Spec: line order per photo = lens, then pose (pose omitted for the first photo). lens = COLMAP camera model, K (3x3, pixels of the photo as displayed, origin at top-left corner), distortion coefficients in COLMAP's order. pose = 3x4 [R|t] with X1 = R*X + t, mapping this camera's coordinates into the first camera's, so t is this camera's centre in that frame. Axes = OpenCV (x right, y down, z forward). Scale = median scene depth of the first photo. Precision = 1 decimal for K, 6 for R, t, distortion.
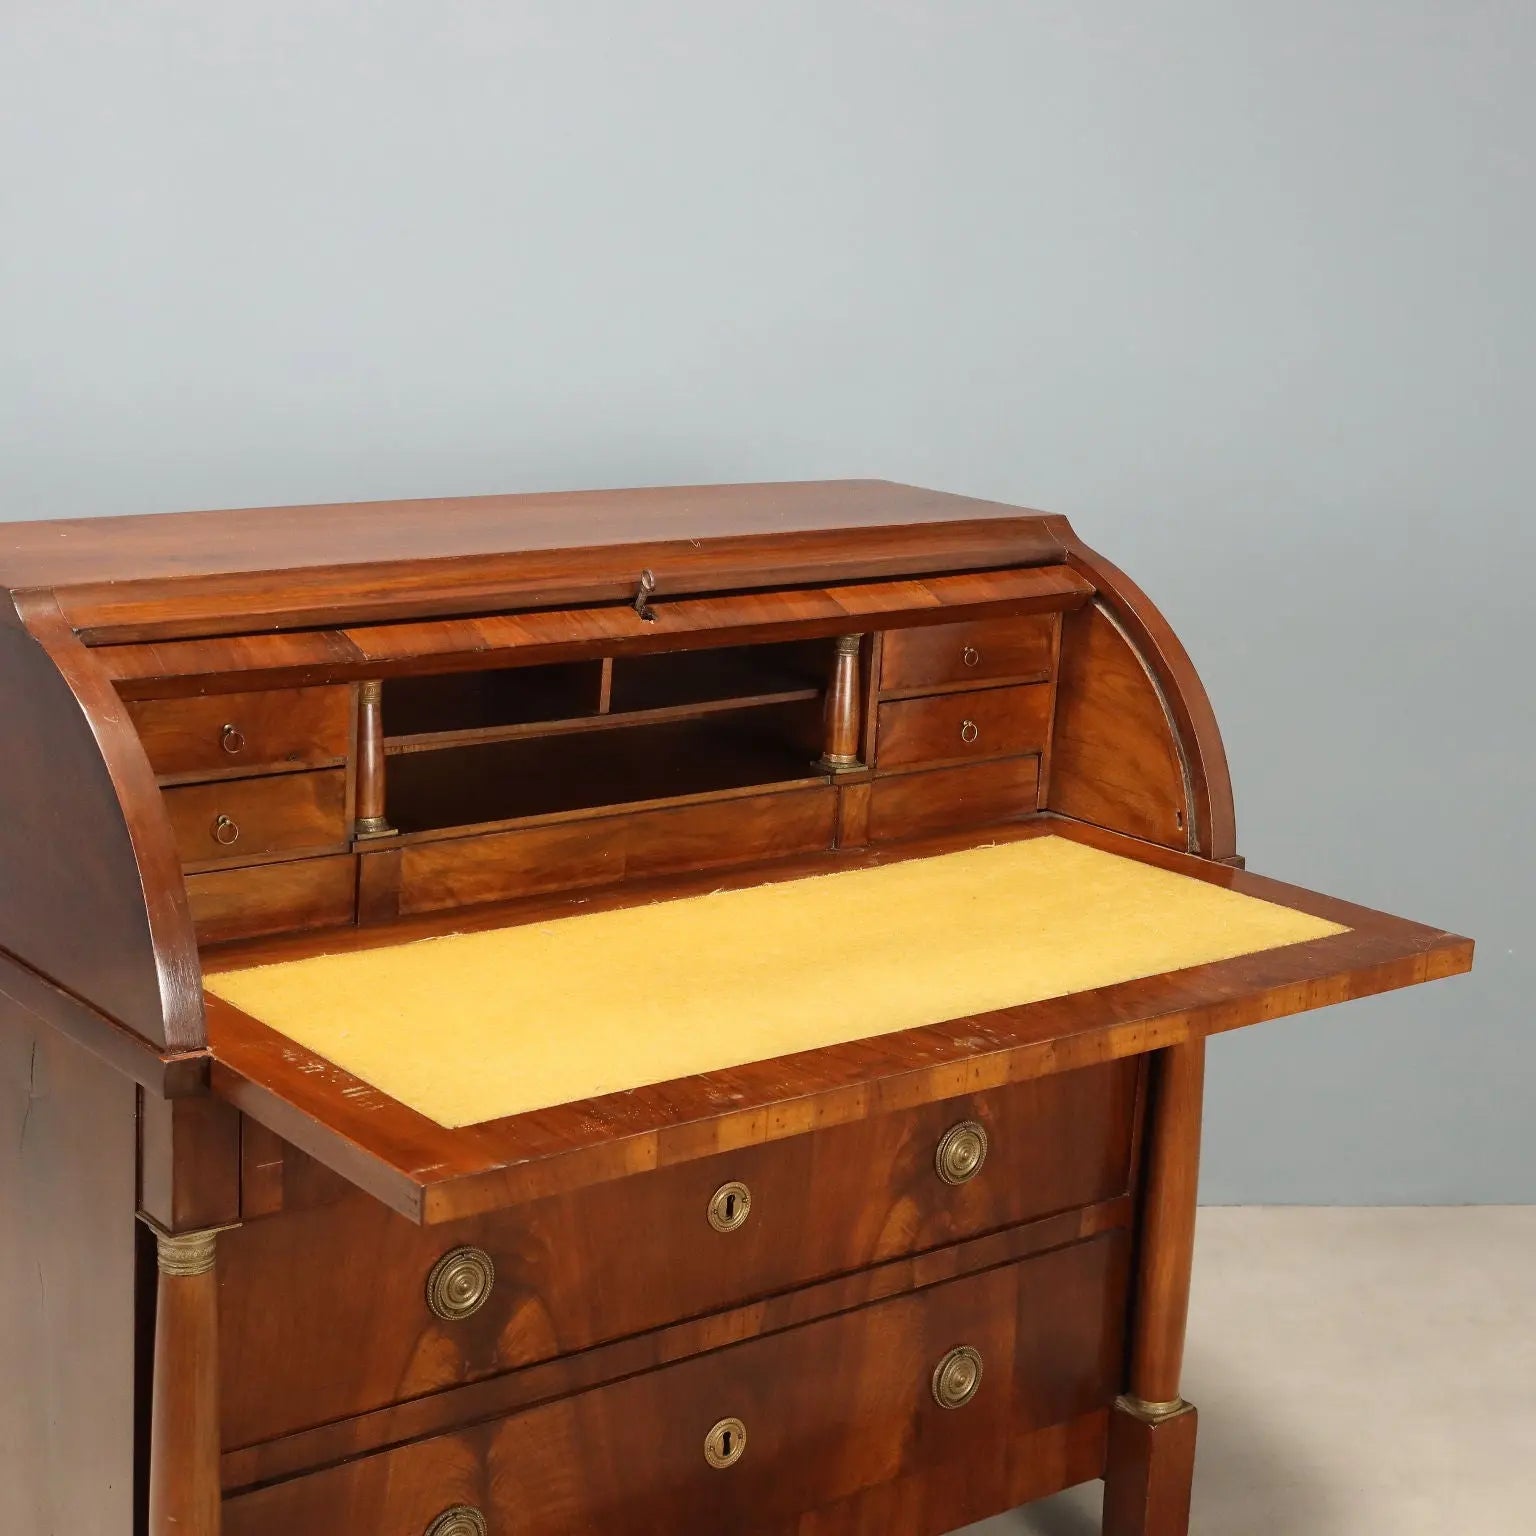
lens RADIAL K [[2638.6, 0, 818.2], [0, 2638.6, 770.4], [0, 0, 1]] dist [-0.015005, -0.107876]
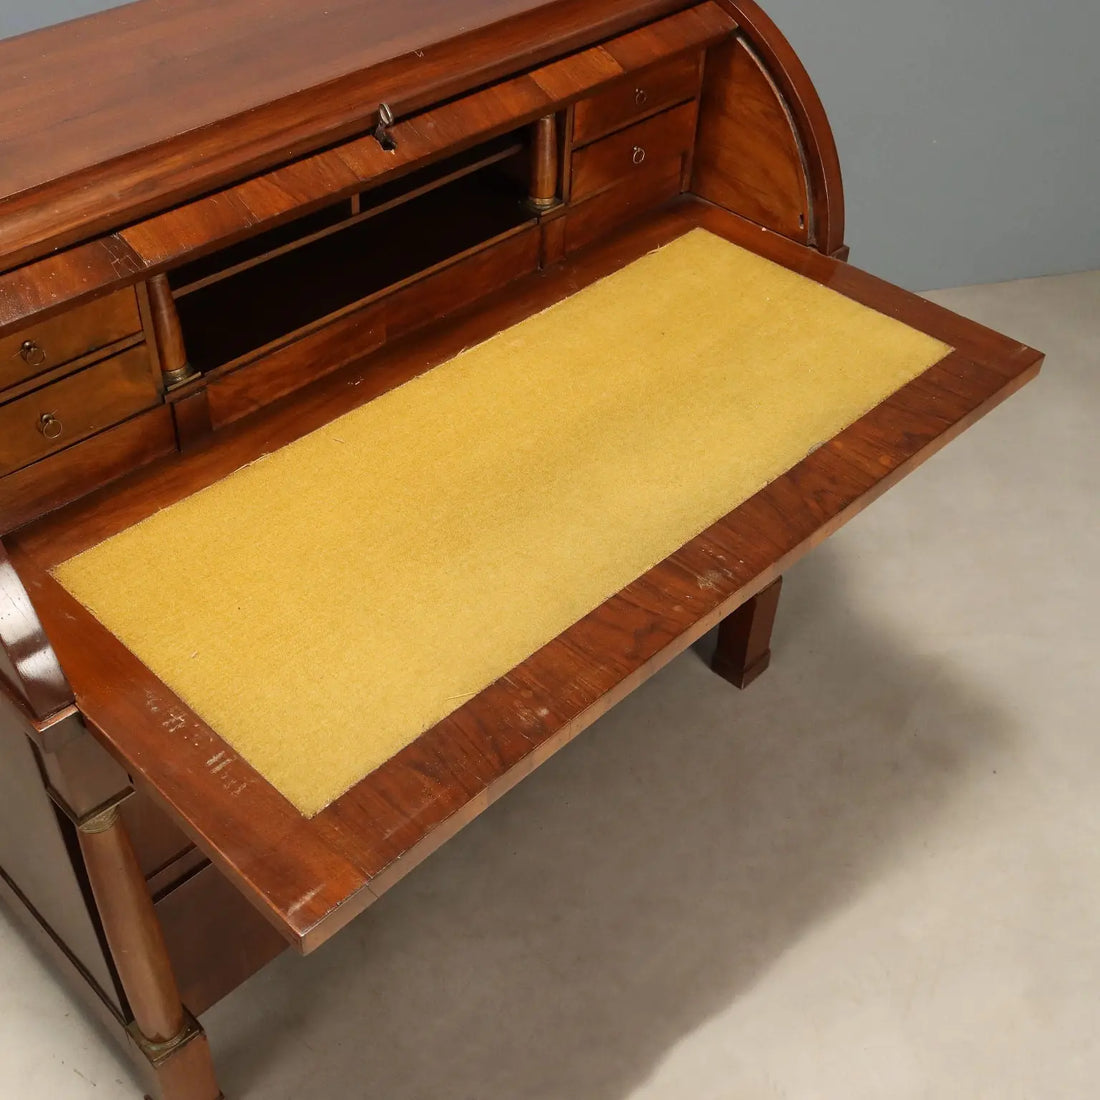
lens RADIAL K [[1296.4, 0, 550.0], [0, 1296.4, 550.0], [0, 0, 1]] dist [-0.019919, -0.035345]
pose [[0.993726, -0.086143, 0.071327, -0.046003], [0.038345, 0.861529, 0.506259, -0.171596], [-0.105060, -0.500348, 0.859427, 0.393044]]
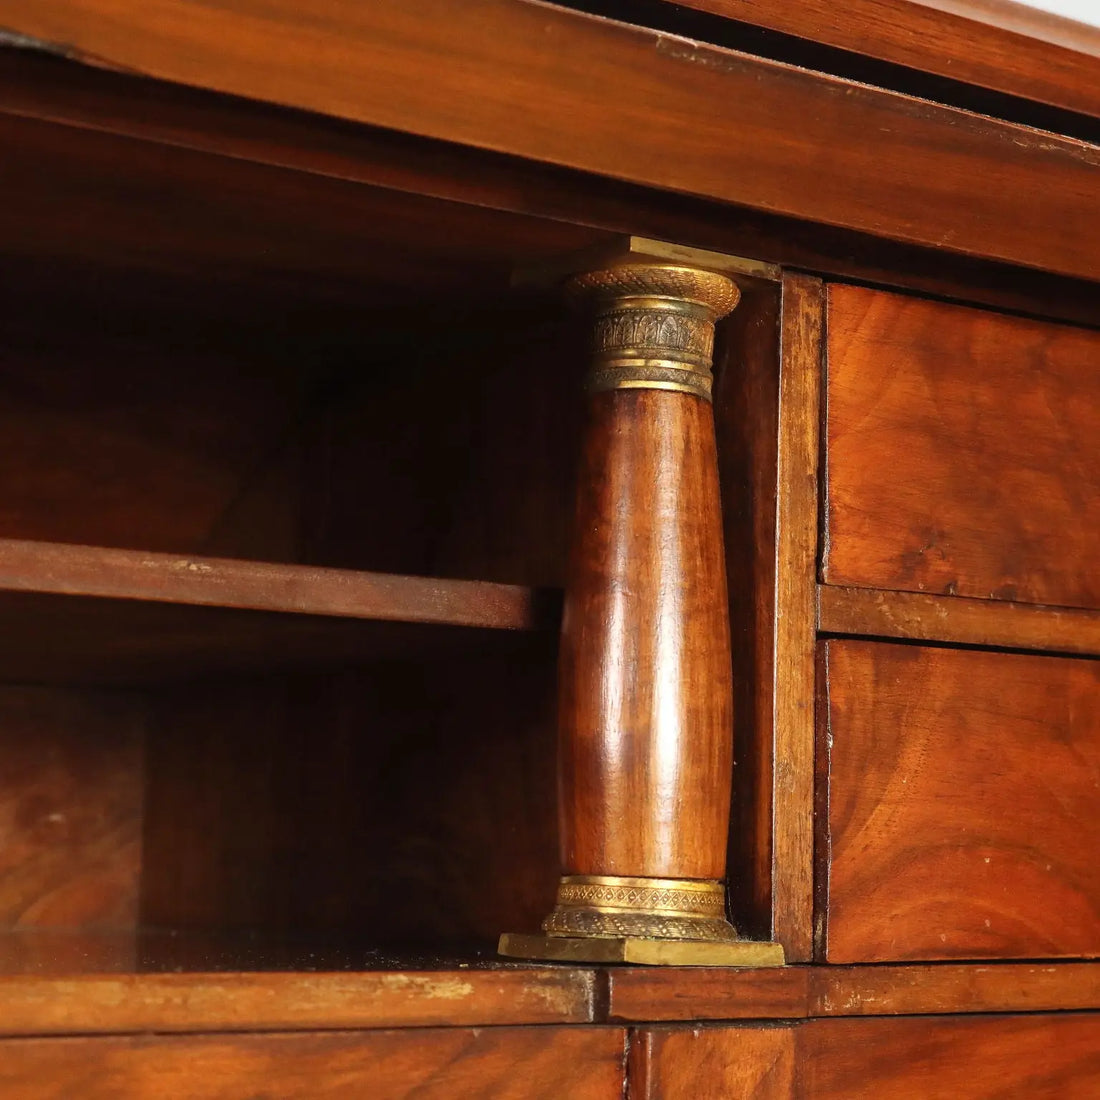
lens RADIAL K [[2633.9, 0, 550.0], [0, 2633.9, 550.0], [0, 0, 1]] dist [0.008136, 0.240168]
pose [[0.998933, -0.032168, -0.033126, 0.008988], [0.018473, 0.935906, -0.351766, 0.040420], [0.042319, 0.350779, 0.935502, 0.807099]]
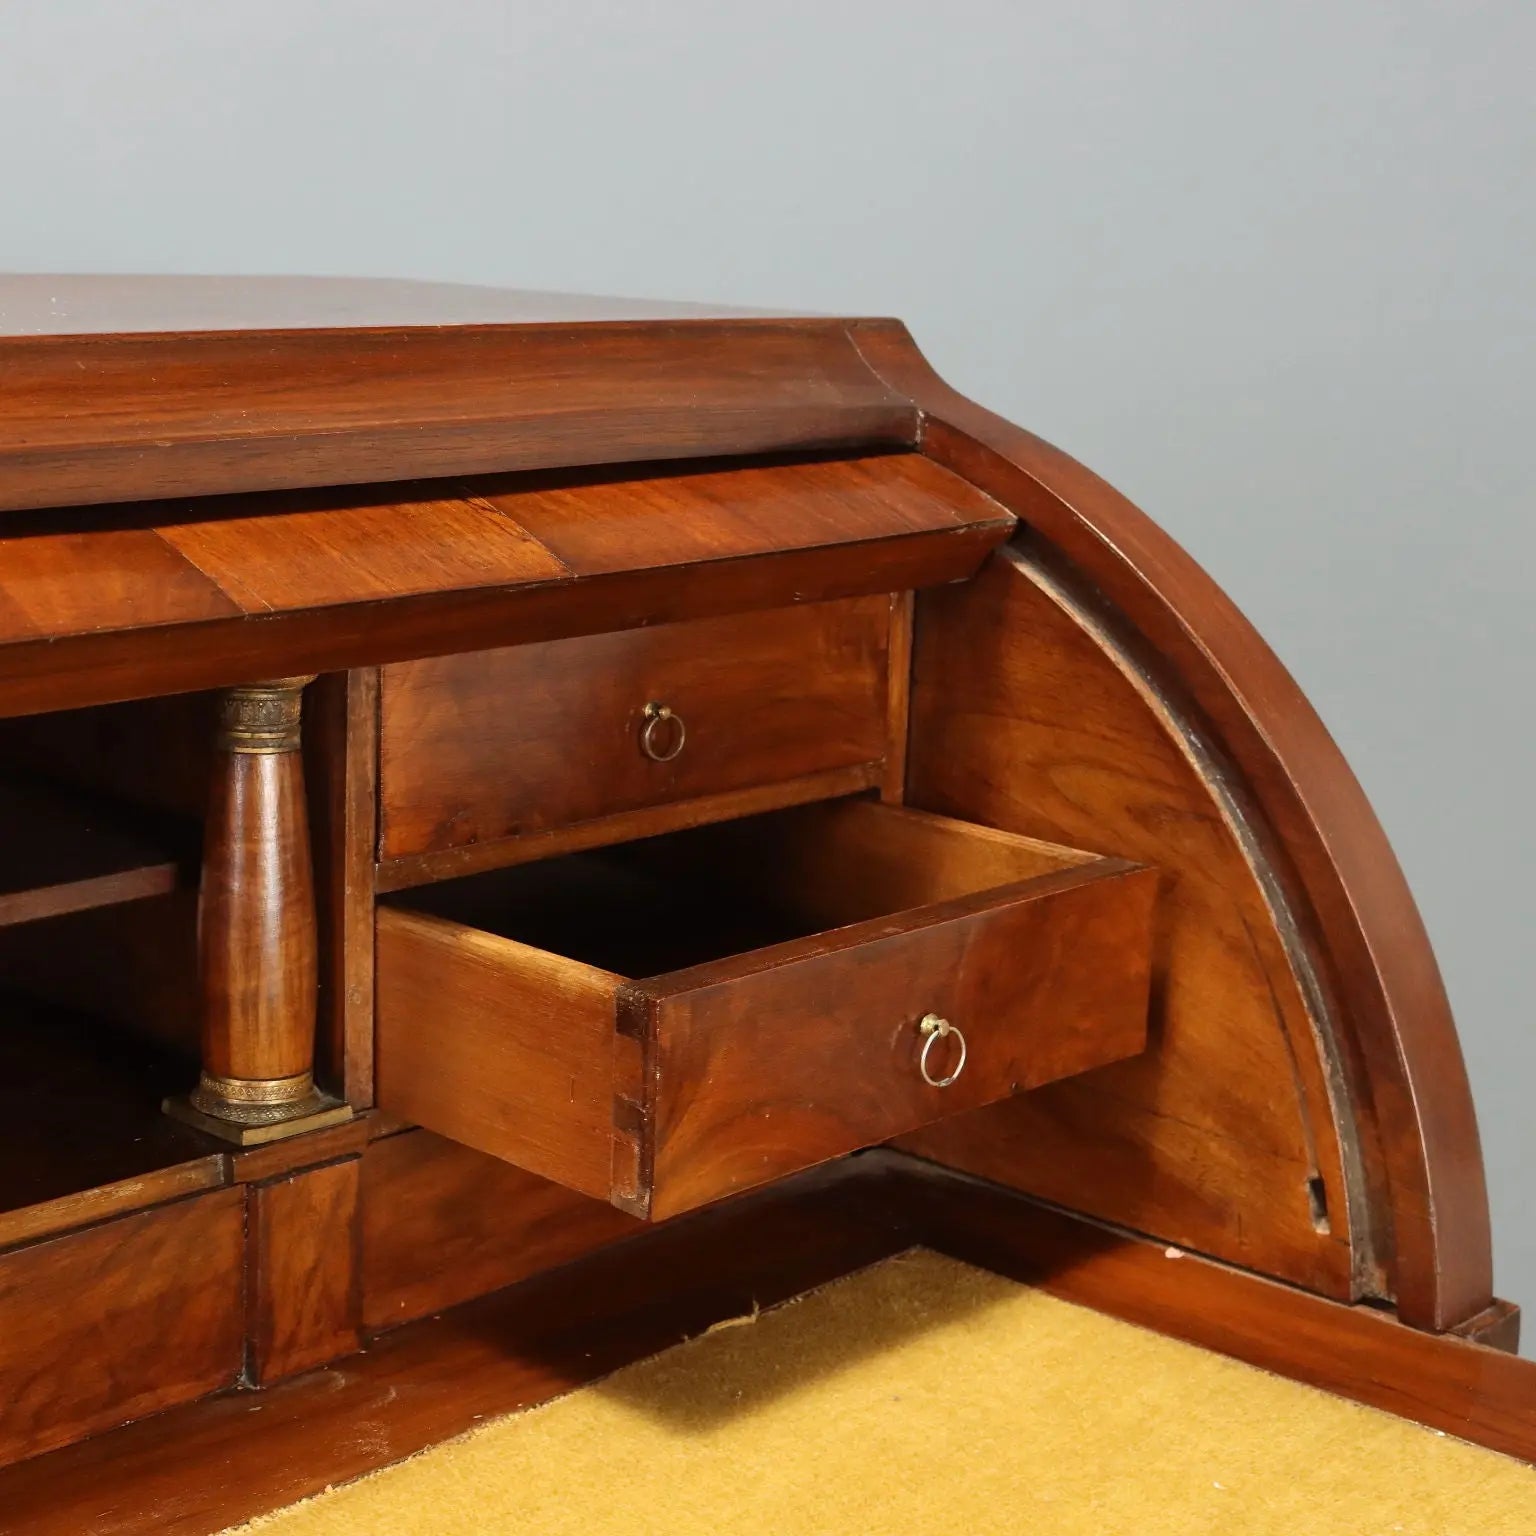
lens RADIAL K [[2808.2, 0, 768.0], [0, 2808.2, 768.0], [0, 0, 1]] dist [0.038567, 0.066219]
pose [[0.991439, -0.042649, 0.123408, 0.028534], [0.044098, 0.998986, -0.009035, -0.036023], [-0.122898, 0.014400, 0.992315, 0.671881]]
